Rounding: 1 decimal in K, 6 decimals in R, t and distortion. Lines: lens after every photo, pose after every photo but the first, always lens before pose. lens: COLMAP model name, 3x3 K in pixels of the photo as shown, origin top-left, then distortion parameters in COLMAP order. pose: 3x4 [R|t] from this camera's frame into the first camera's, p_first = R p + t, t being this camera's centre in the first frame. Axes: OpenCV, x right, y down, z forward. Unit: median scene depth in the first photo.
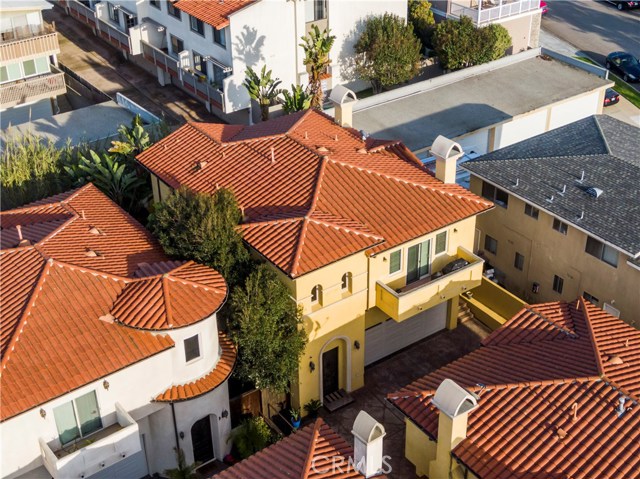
lens RADIAL K [[884.8, 0, 320.0], [0, 884.8, 239.5], [0, 0, 1]] dist [-0.017321, -0.016604]
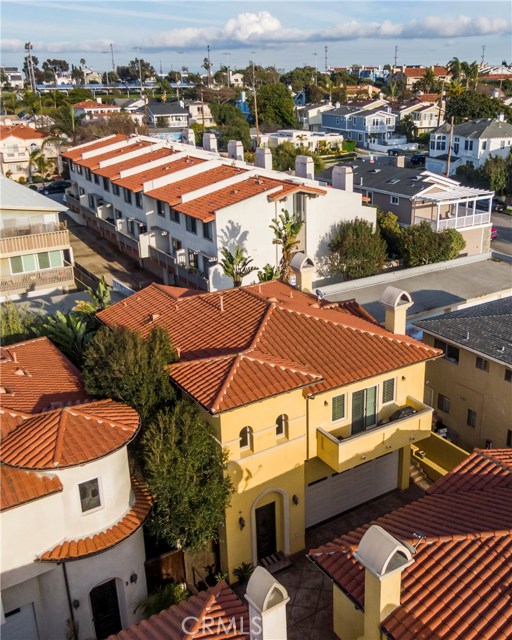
lens RADIAL K [[671.4, 0, 358.8], [0, 671.4, 318.5], [0, 0, 1]] dist [0.010308, -0.029449]
pose [[0.998956, 0.020716, 0.040705, 0.076553], [-0.012495, 0.981179, -0.192697, 0.069918], [-0.043931, 0.191987, 0.980414, 0.287104]]
